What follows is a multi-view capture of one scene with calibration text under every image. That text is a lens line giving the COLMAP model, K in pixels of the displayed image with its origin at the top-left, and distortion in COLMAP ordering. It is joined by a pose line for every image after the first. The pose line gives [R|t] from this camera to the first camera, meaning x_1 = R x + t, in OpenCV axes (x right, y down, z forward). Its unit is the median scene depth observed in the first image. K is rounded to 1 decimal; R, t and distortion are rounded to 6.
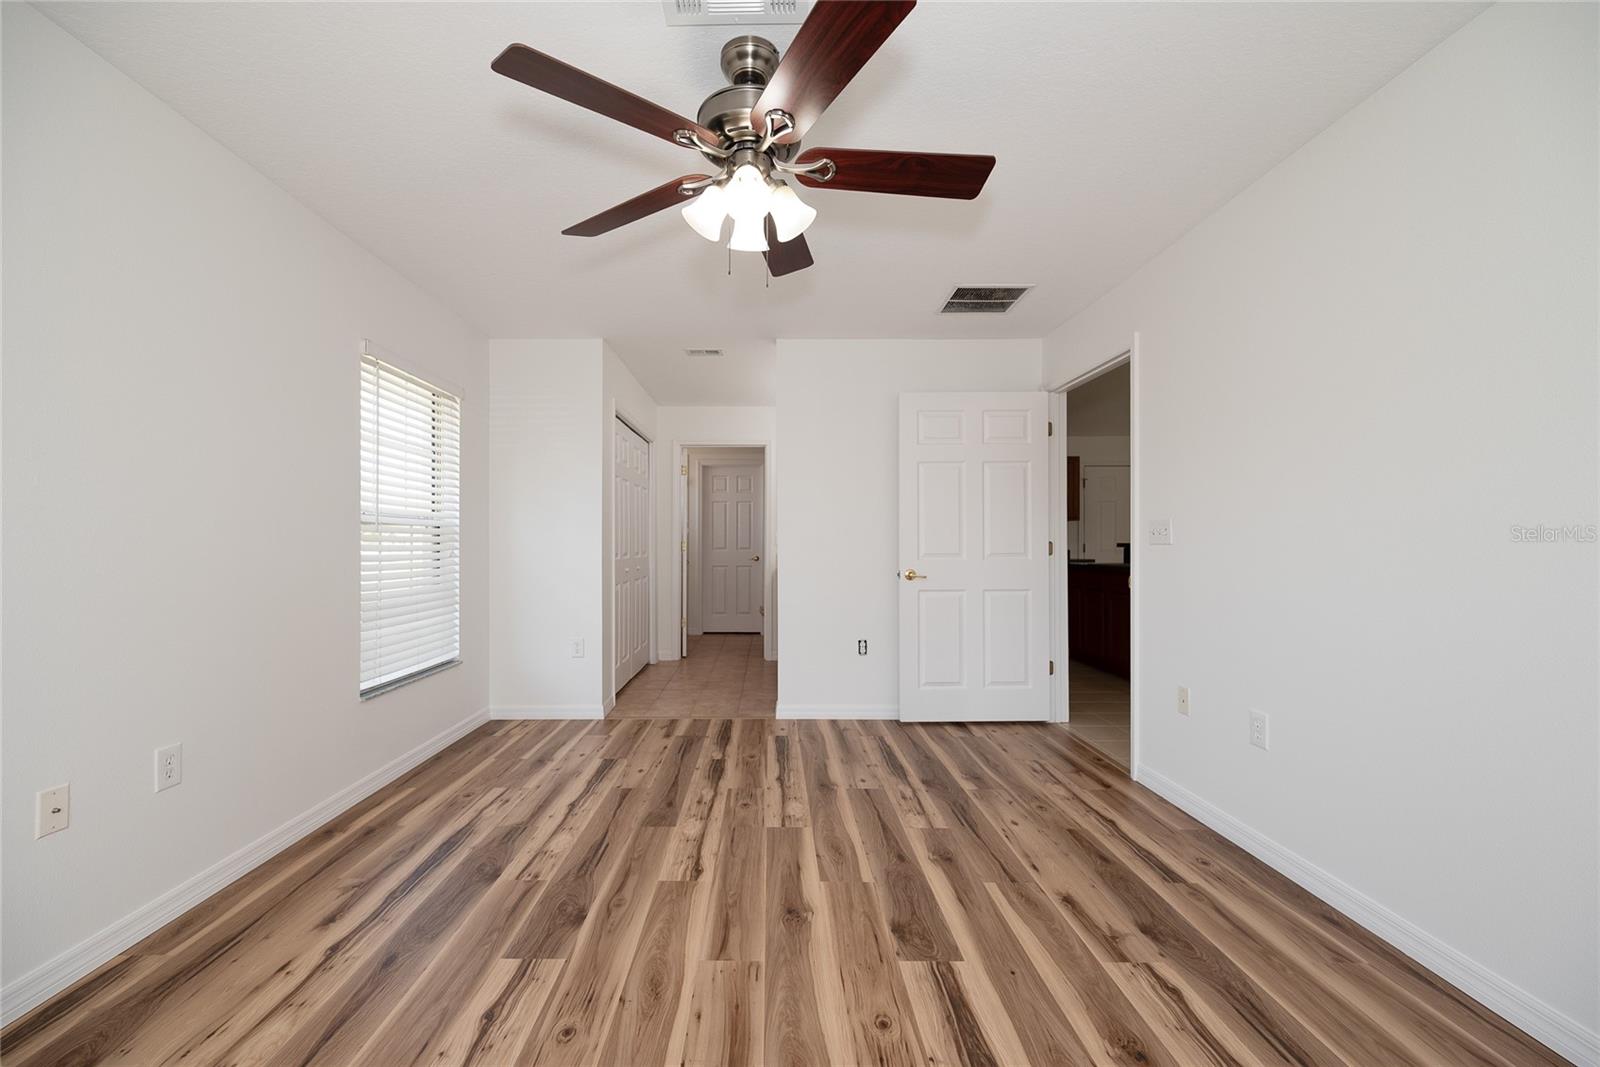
lens RADIAL K [[654.3, 0, 767.3], [0, 654.3, 539.9], [0, 0, 1]] dist [0.000103, 0.000077]
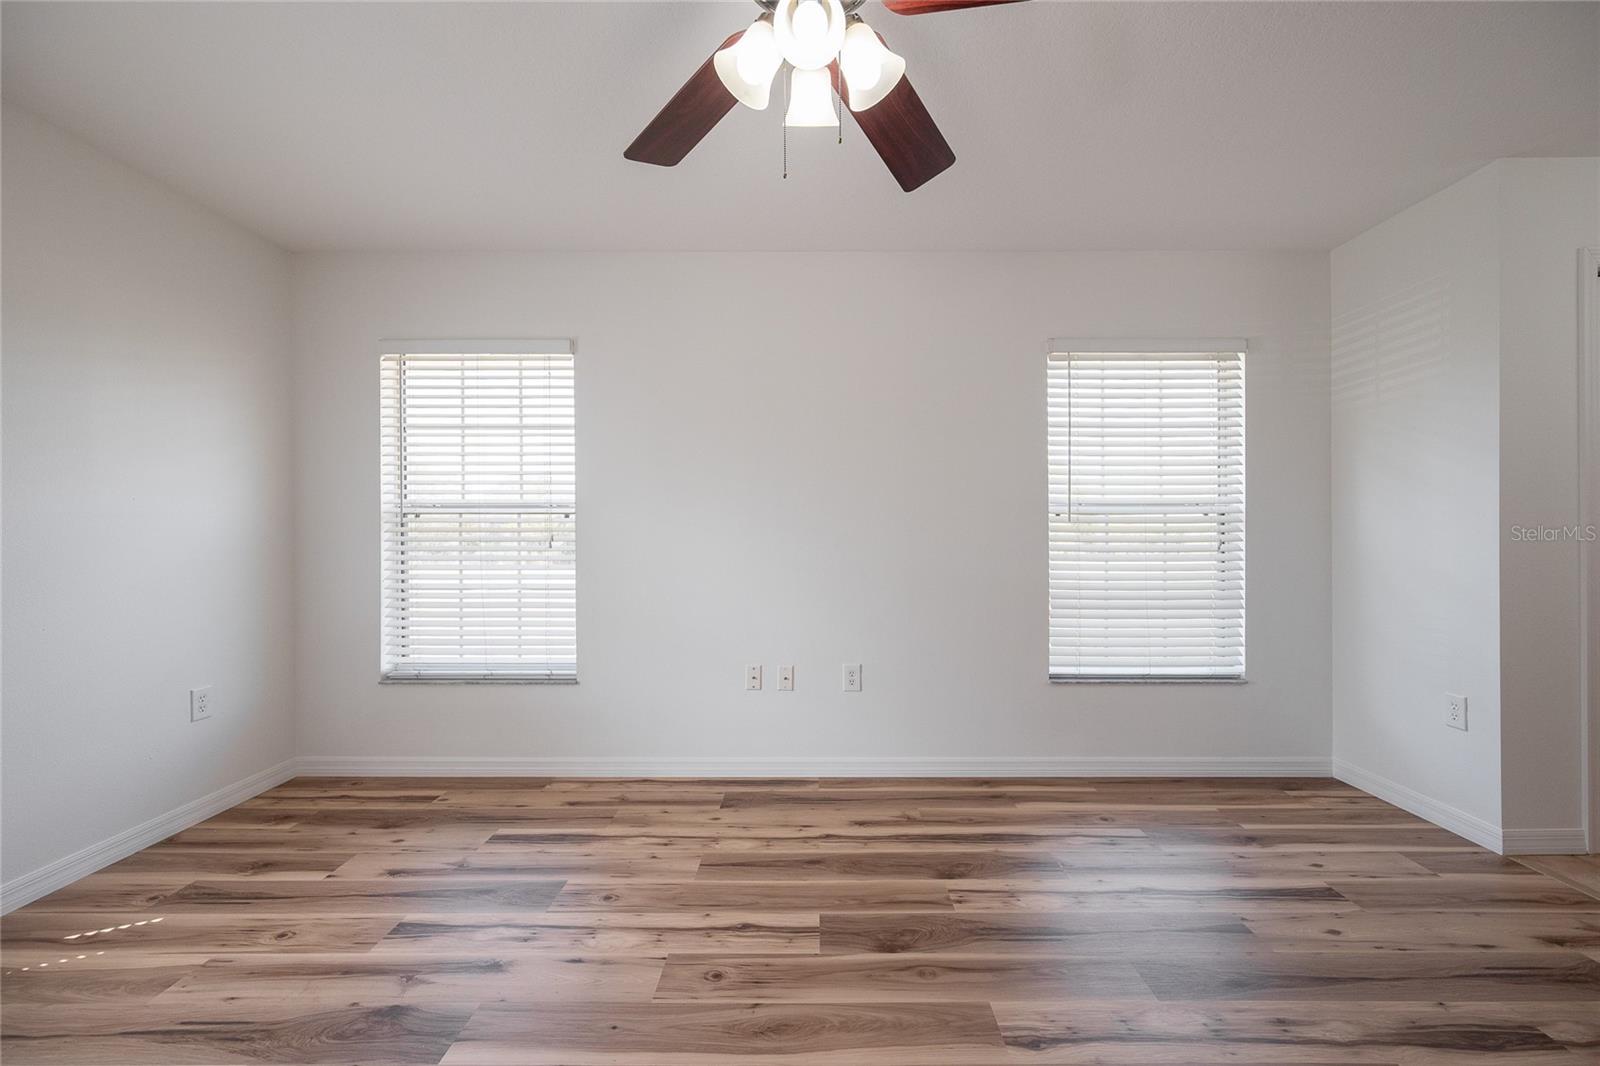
lens RADIAL K [[636.4, 0, 811.2], [0, 636.4, 540.3], [0, 0, 1]] dist [-0.000931, 0.000059]
pose [[-0.000741, 0.011126, -0.999938, 0.455358], [0.006637, 0.999916, 0.011121, 0.002053], [0.999978, -0.006628, -0.000815, 0.694580]]
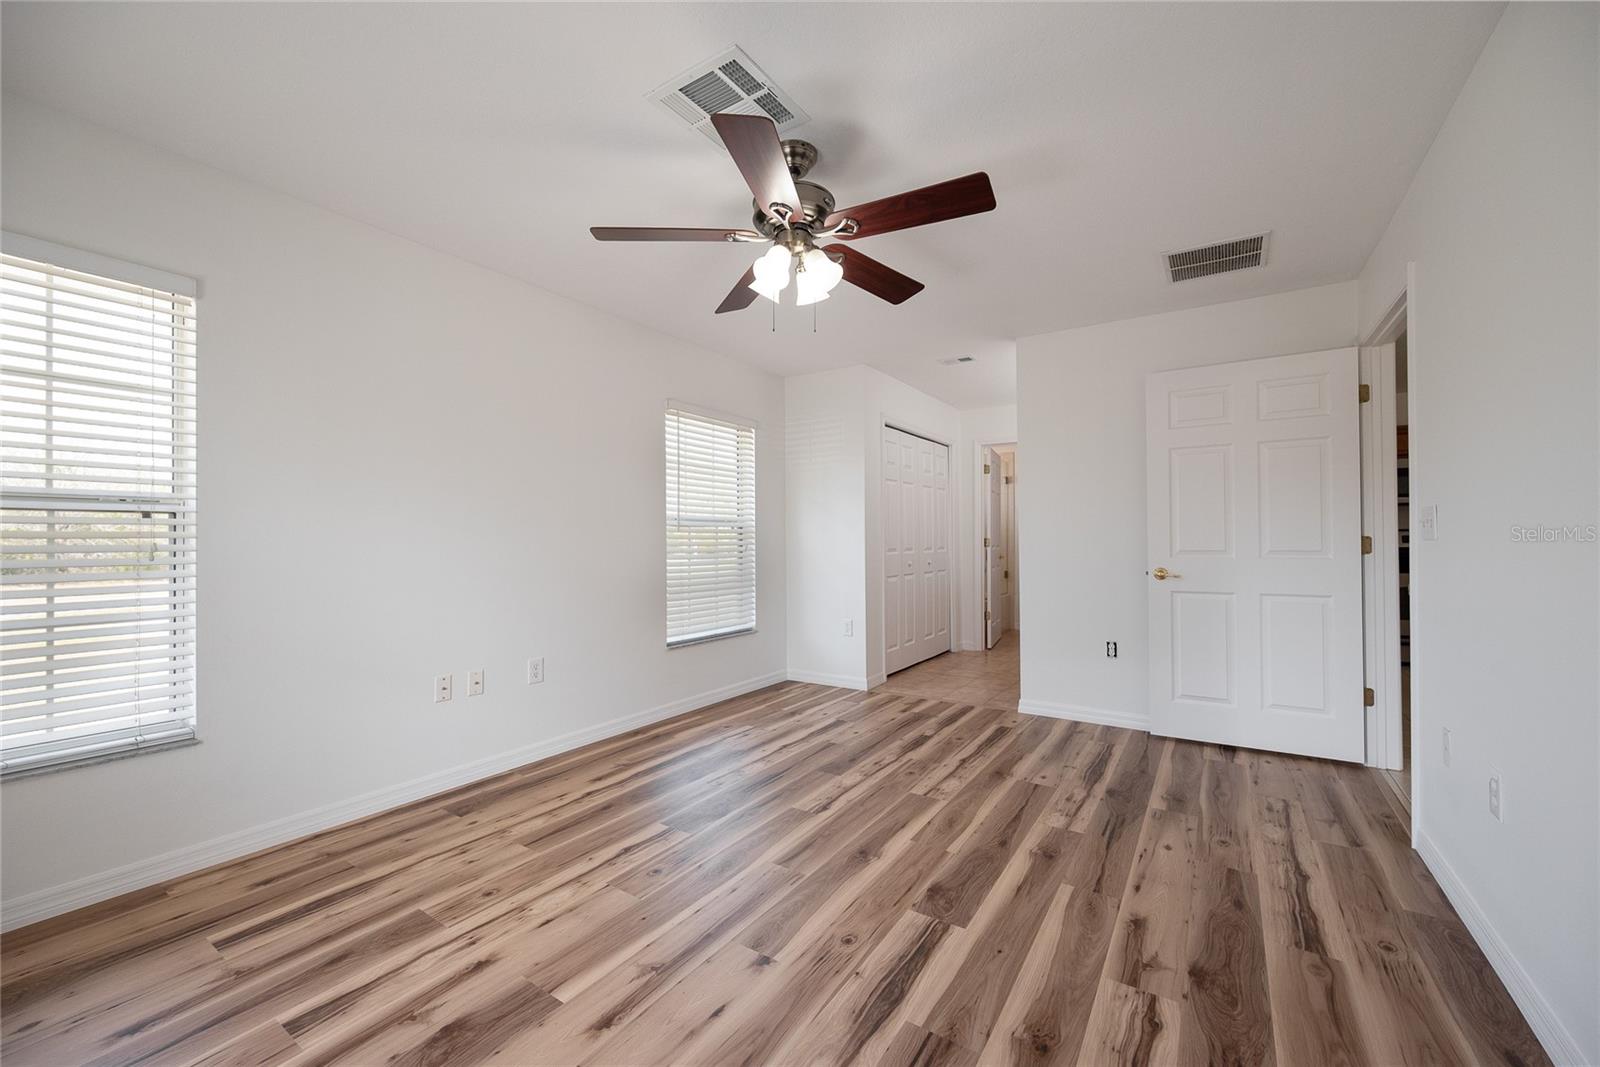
lens RADIAL K [[636.4, 0, 811.2], [0, 636.4, 540.8], [0, 0, 1]] dist [-0.000931, 0.000059]
pose [[0.840705, -0.000516, -0.541493, 0.457696], [0.004781, 0.999968, 0.006470, -0.001328], [0.541472, -0.008029, 0.840680, -0.007447]]
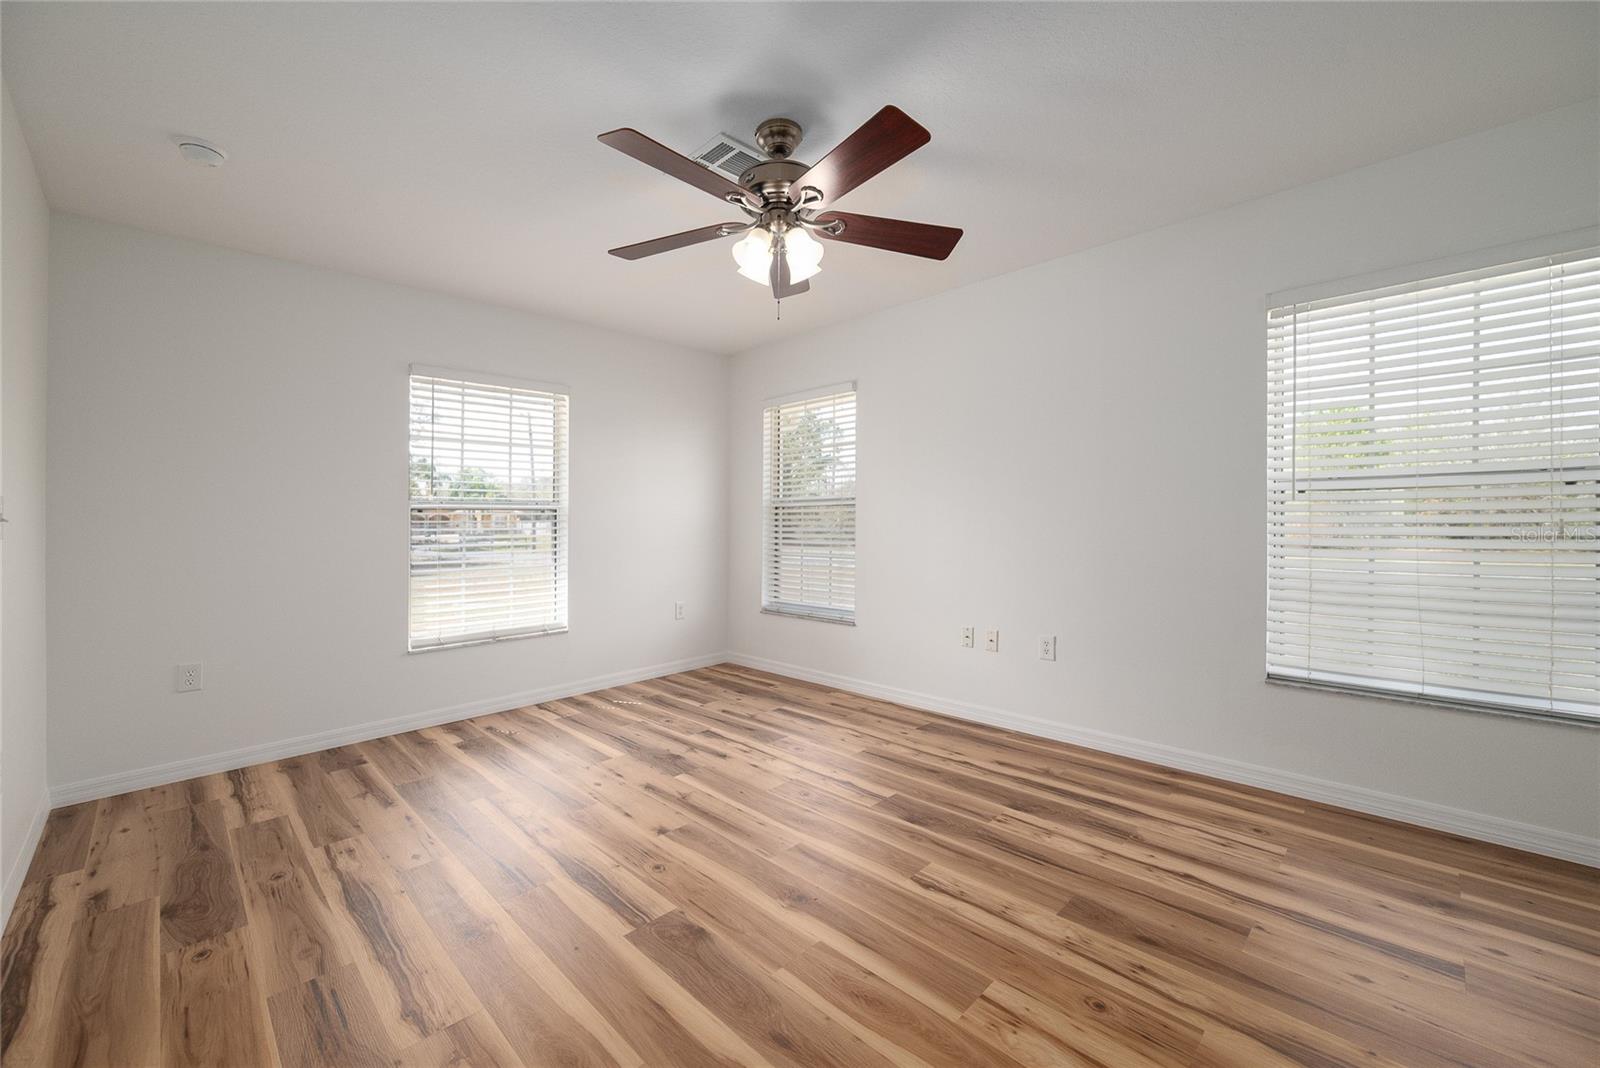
lens RADIAL K [[644.1, 0, 791.5], [0, 644.1, 519.8], [0, 0, 1]] dist [0.000730, -0.000195]
pose [[-0.711065, 0.011711, -0.703029, 0.567813], [0.018410, 0.999829, -0.001965, 0.002693], [0.702885, -0.014341, -0.711159, 1.332420]]
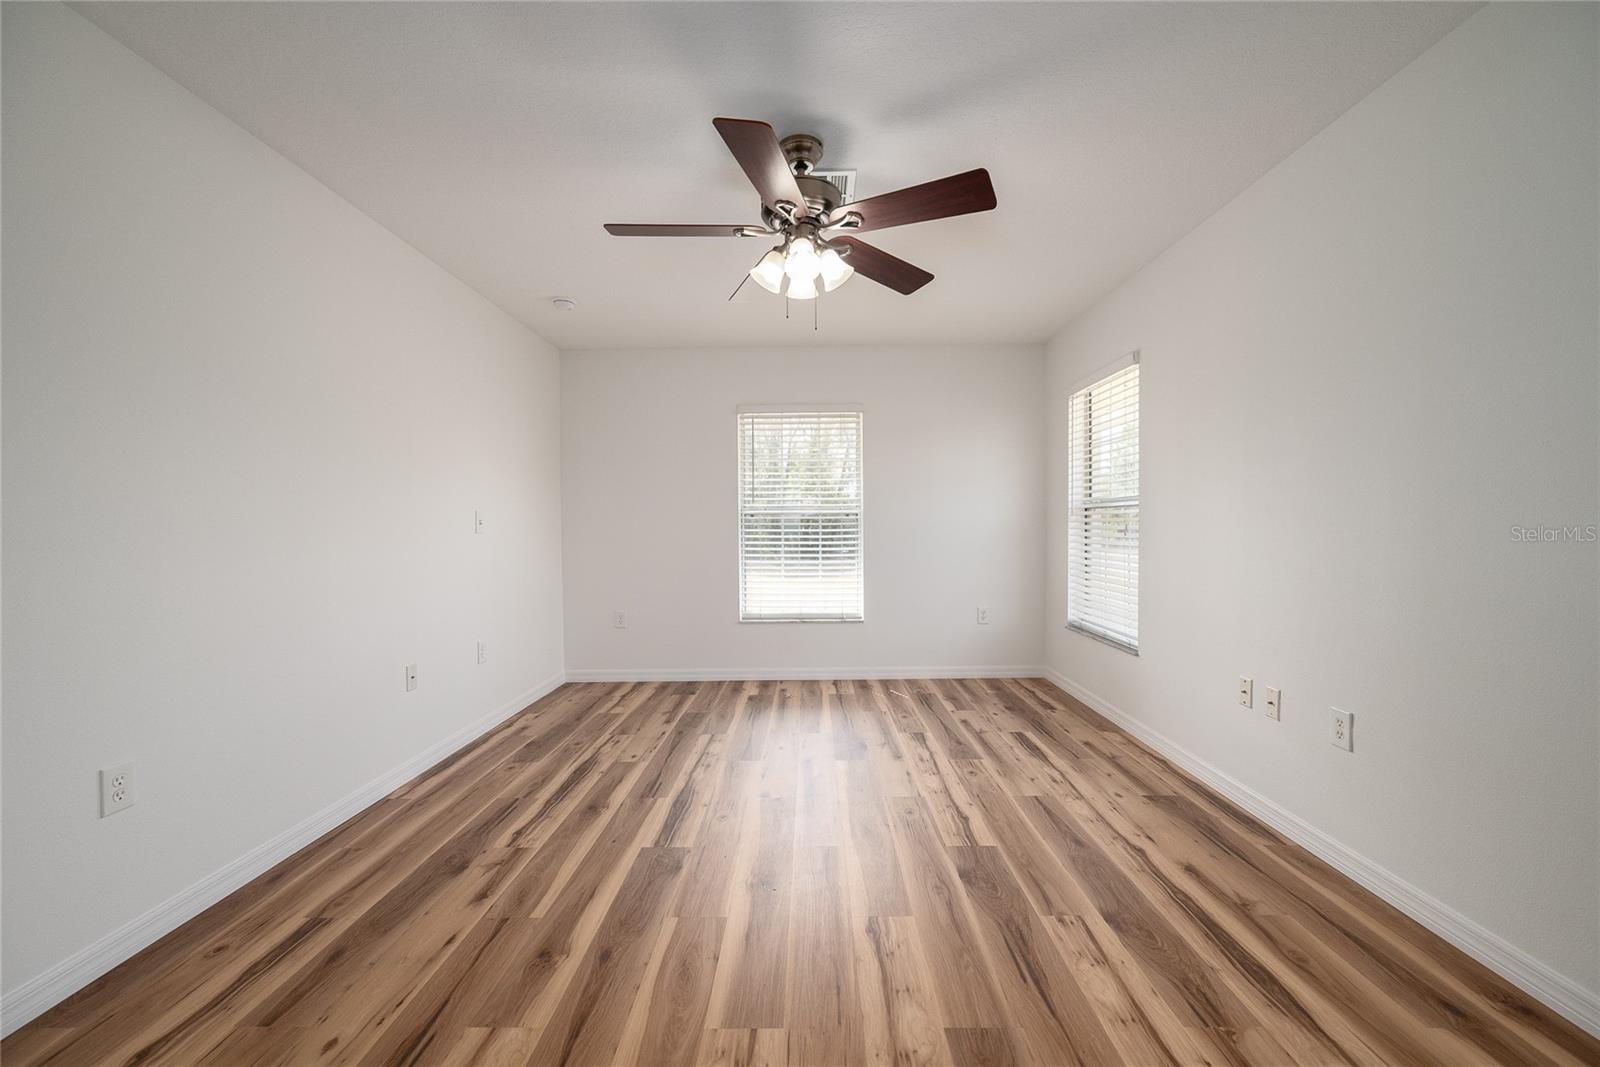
lens RADIAL K [[630.3, 0, 796.7], [0, 630.3, 527.9], [0, 0, 1]] dist [0.000252, -0.000228]
pose [[-0.999786, 0.011156, 0.017432, -0.027825], [0.011126, 0.999936, -0.001831, 0.004972], [-0.017451, -0.001636, -0.999846, 1.581990]]
